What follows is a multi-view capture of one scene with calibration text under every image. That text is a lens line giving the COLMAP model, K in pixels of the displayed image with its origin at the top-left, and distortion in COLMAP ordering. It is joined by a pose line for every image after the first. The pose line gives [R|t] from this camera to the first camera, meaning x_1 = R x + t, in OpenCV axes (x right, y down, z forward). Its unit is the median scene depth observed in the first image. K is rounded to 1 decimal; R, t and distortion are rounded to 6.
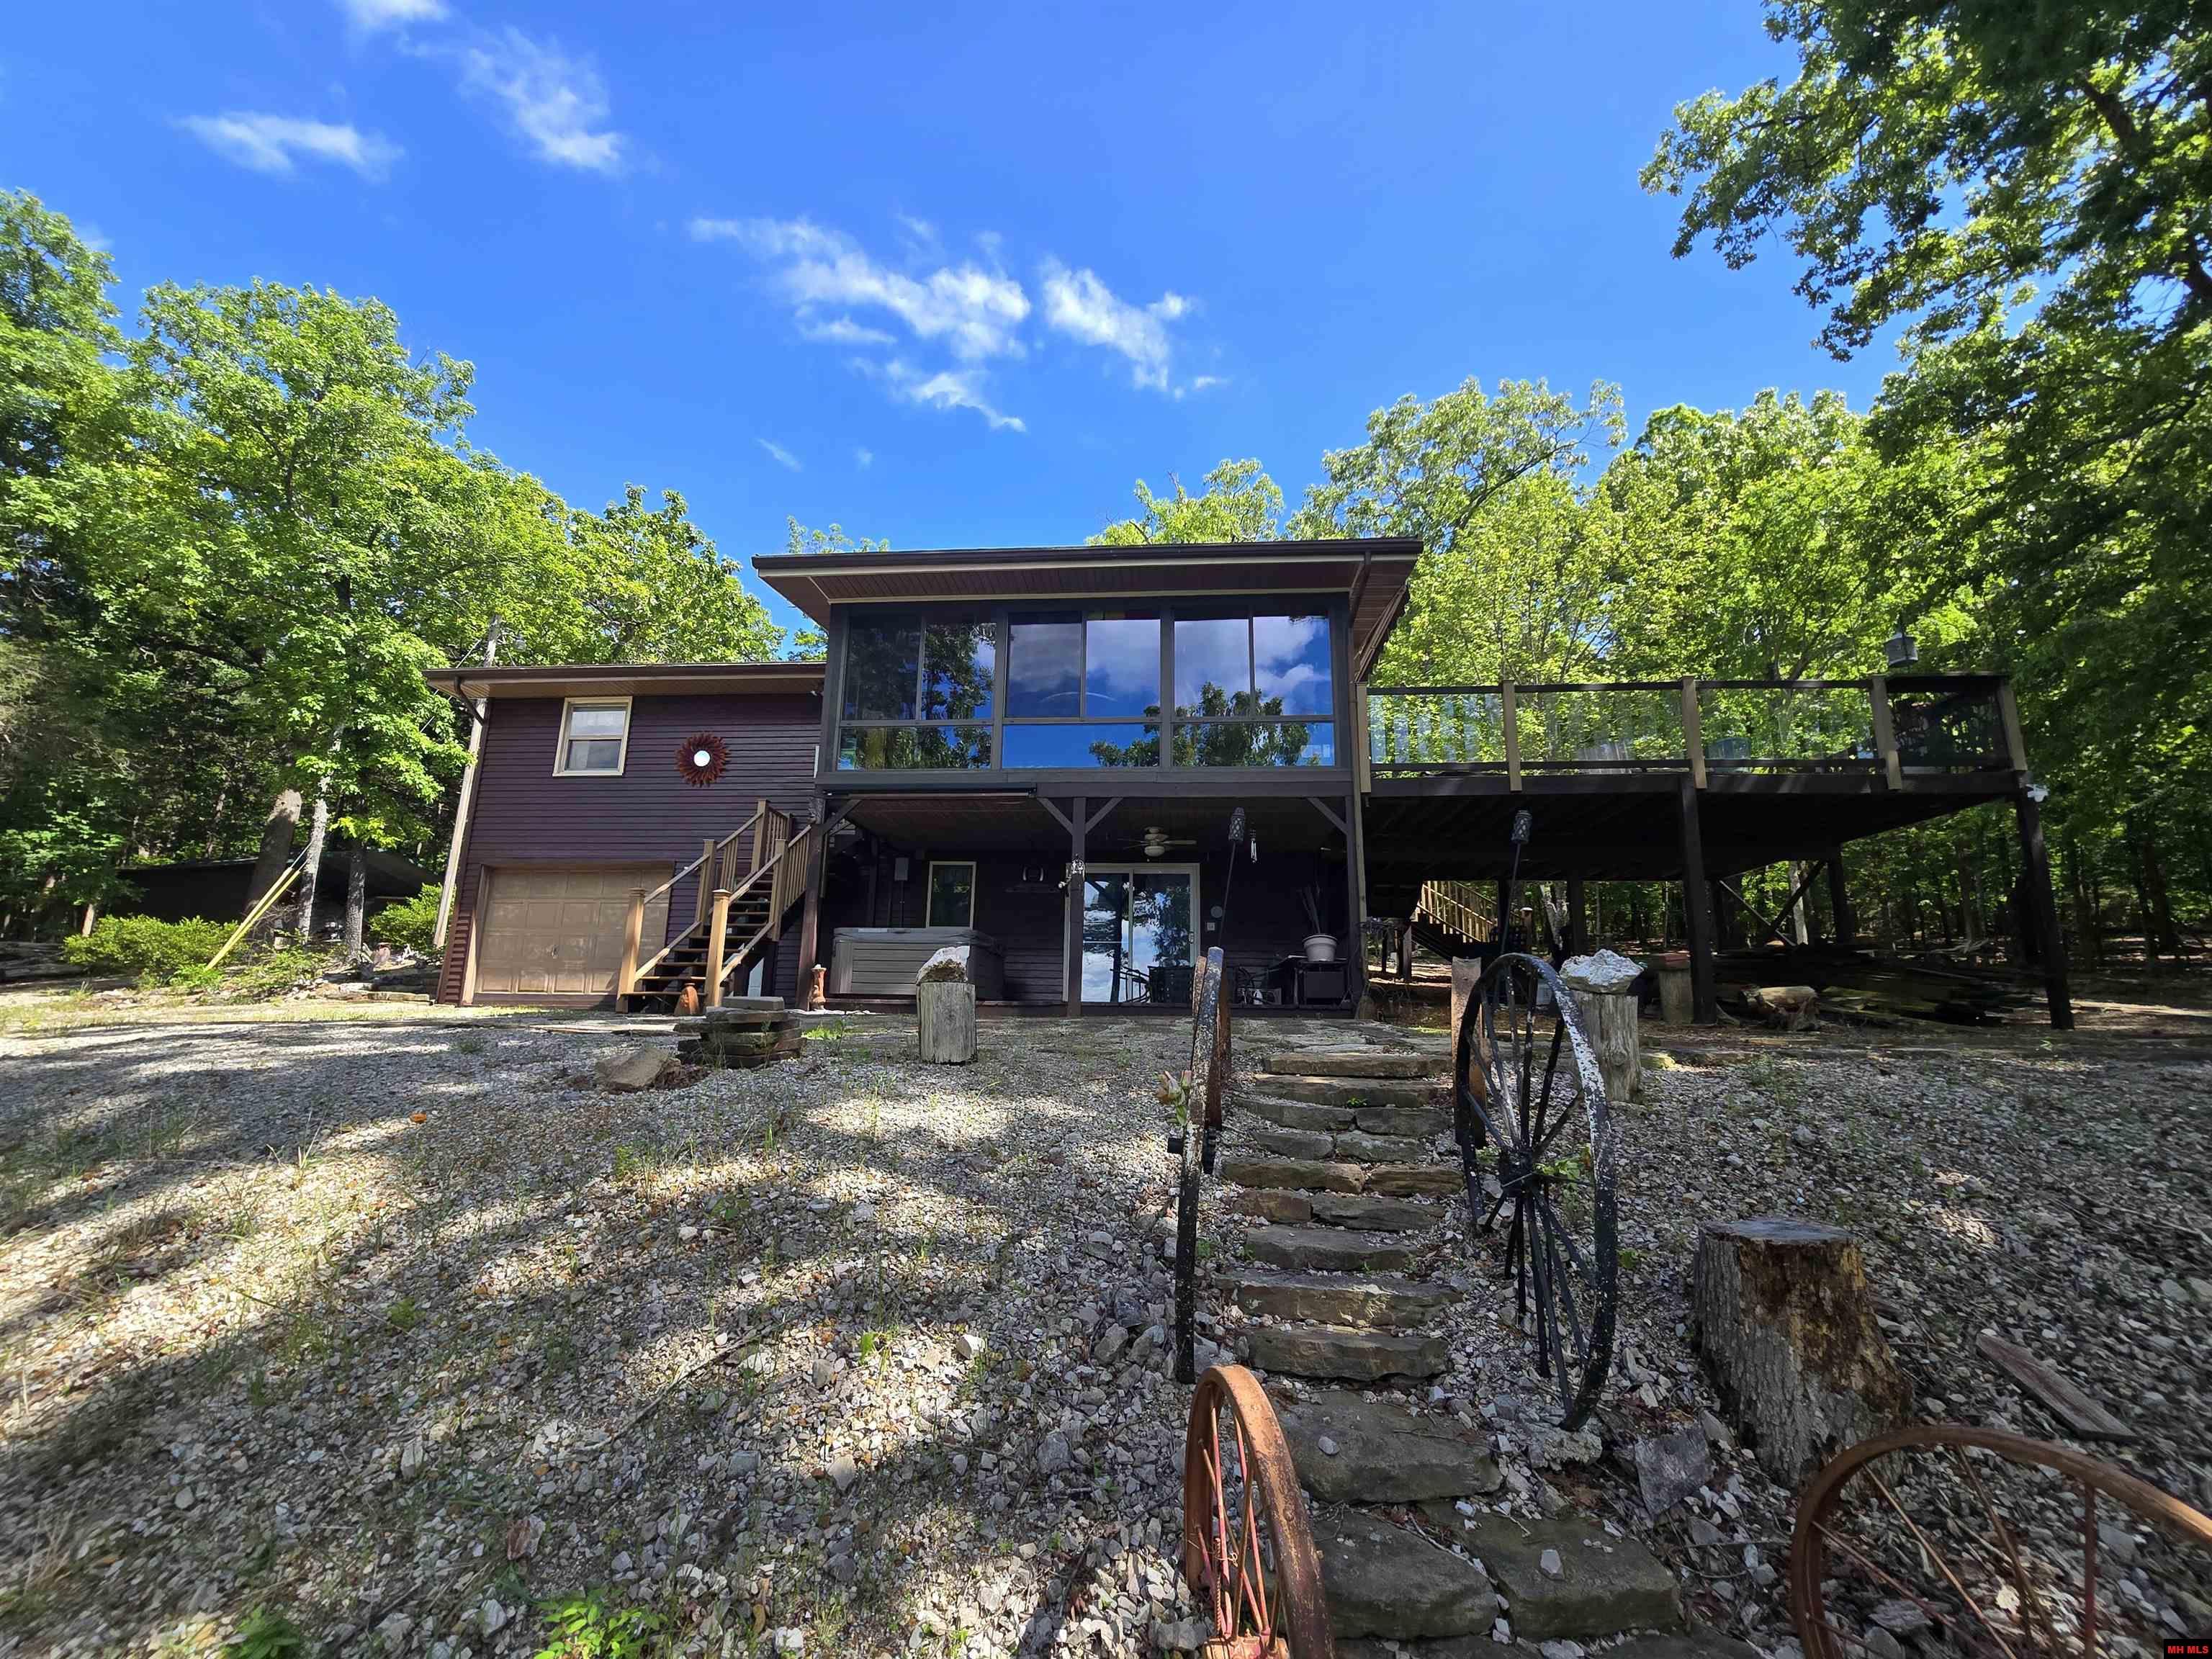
lens RADIAL K [[901.0, 0, 1102.3], [0, 901.0, 842.7], [0, 0, 1]] dist [-0.011084, 0.003145]
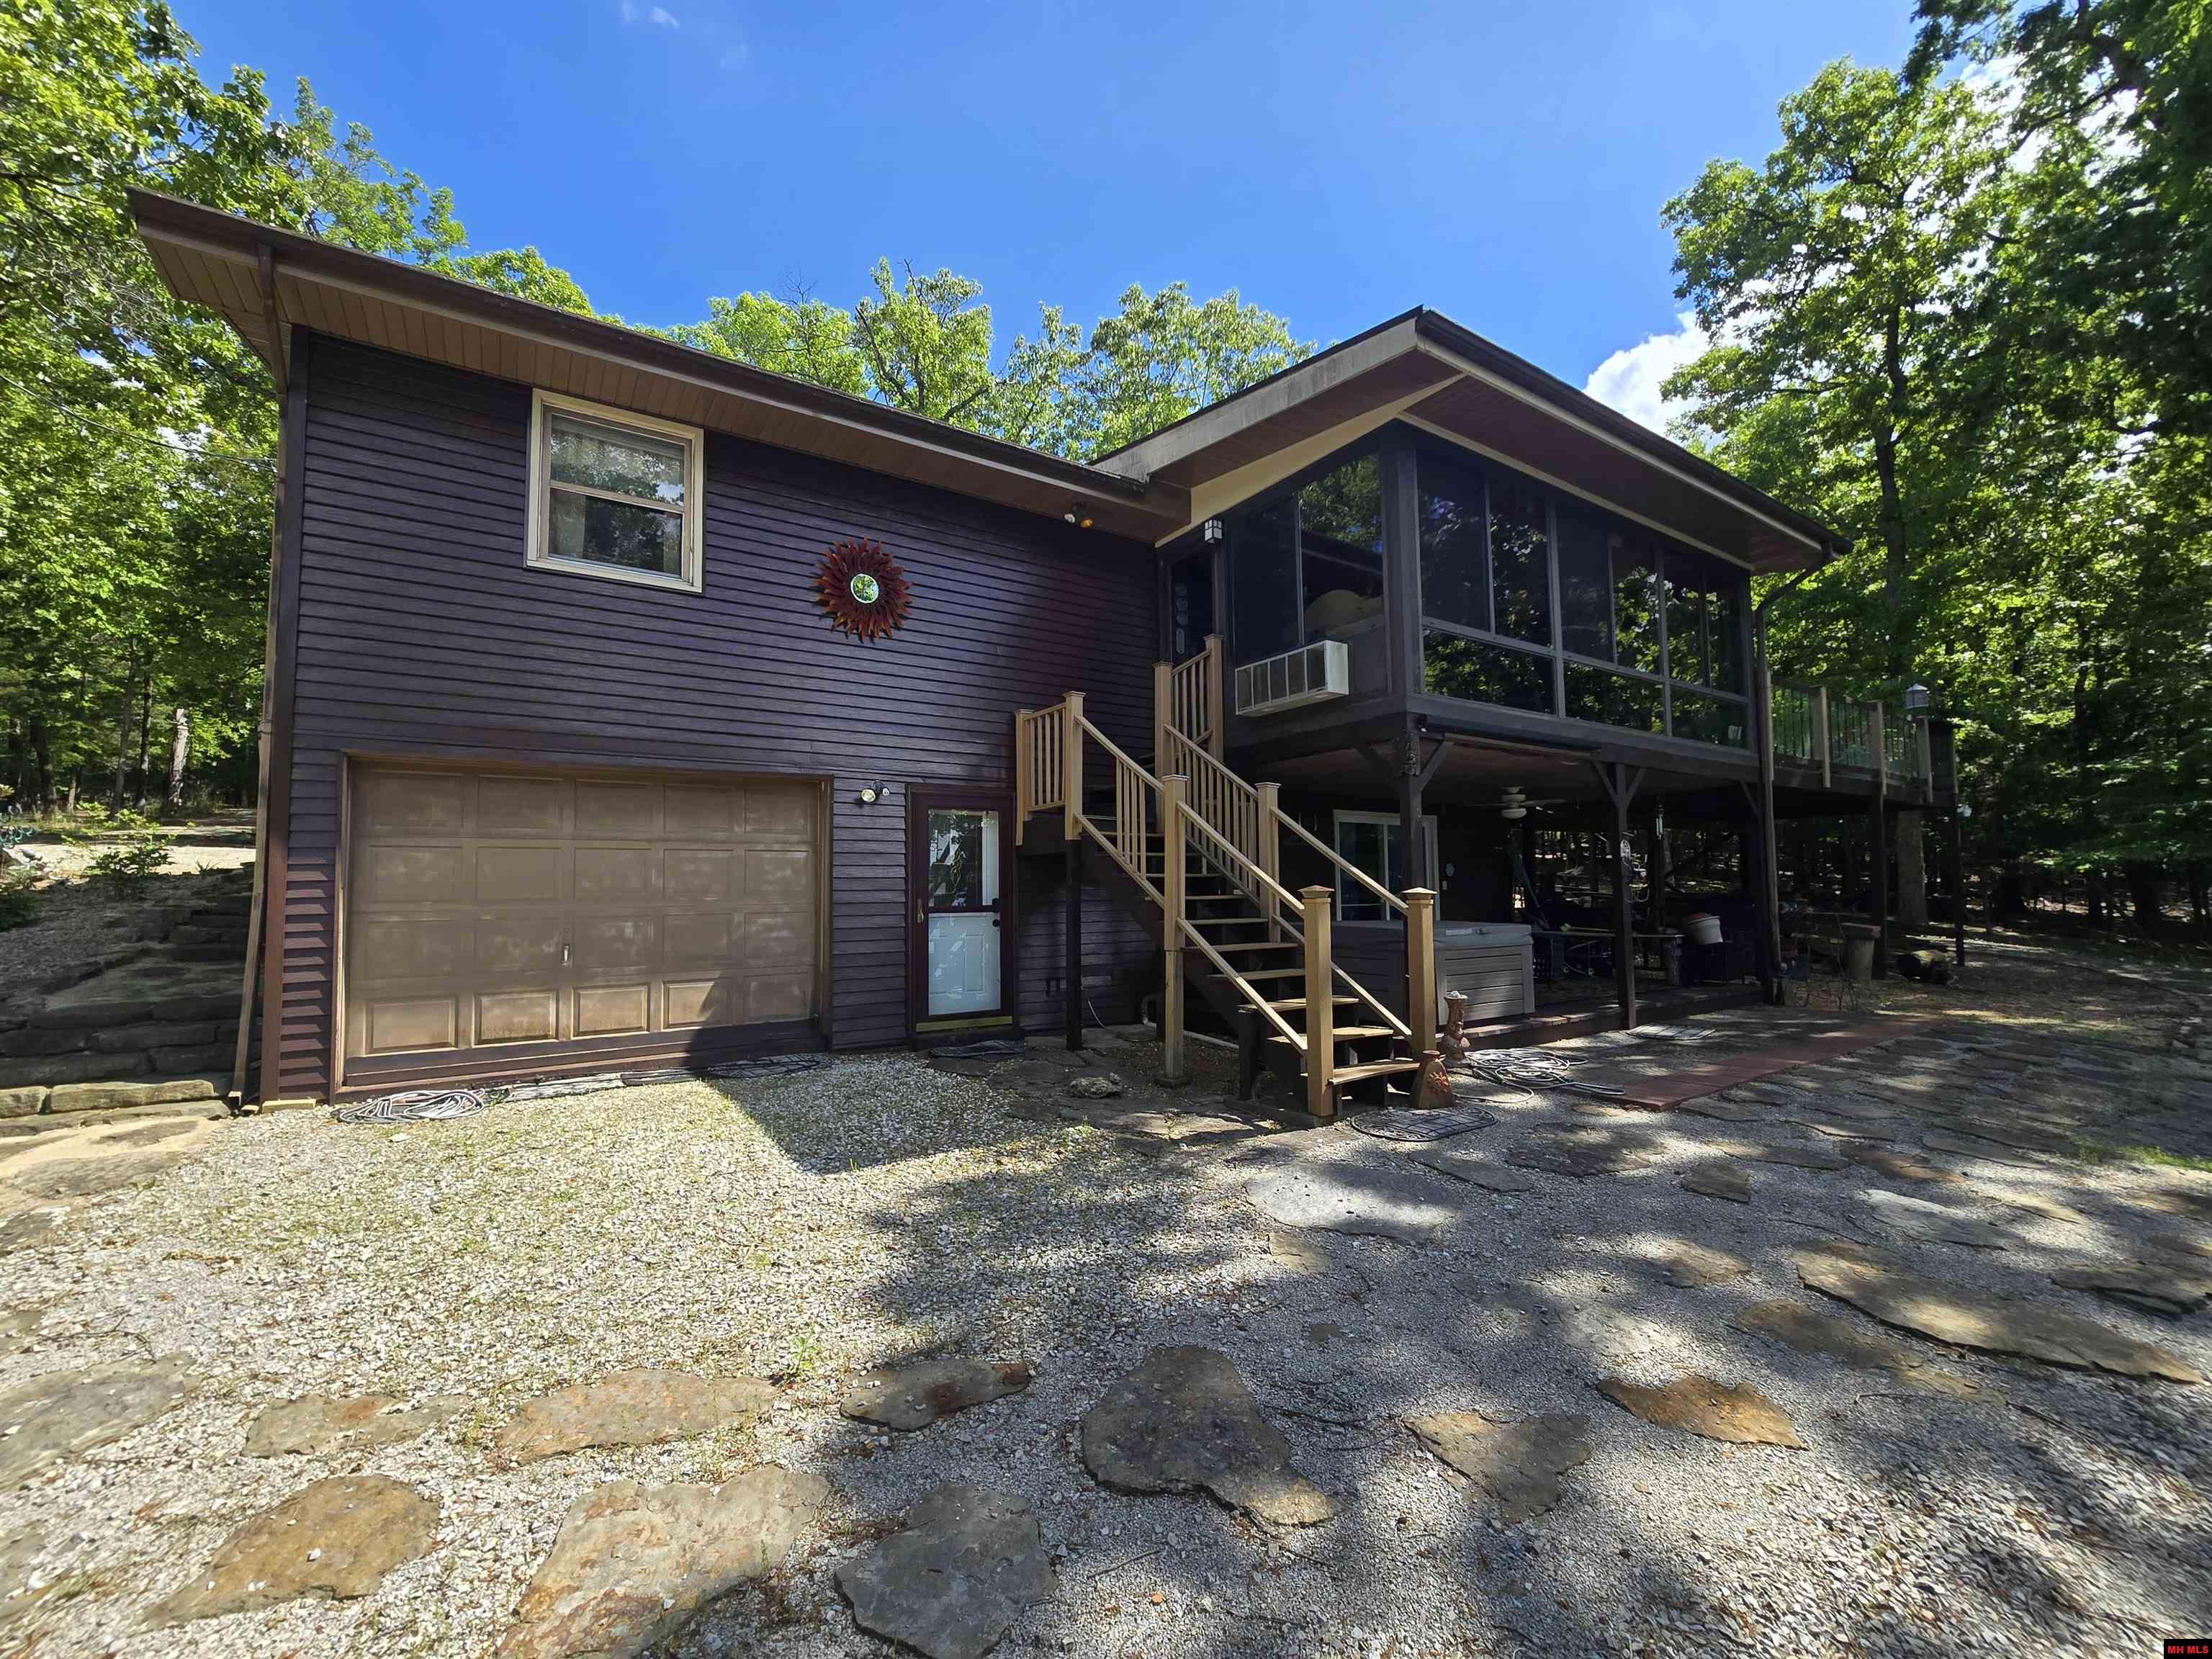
lens RADIAL K [[901.0, 0, 1102.3], [0, 901.0, 842.7], [0, 0, 1]] dist [-0.011084, 0.003145]
pose [[0.785611, 0.011033, 0.618622, -0.671272], [-0.100324, 0.988881, 0.109768, -0.015532], [-0.610533, -0.148298, 0.777983, 0.459402]]
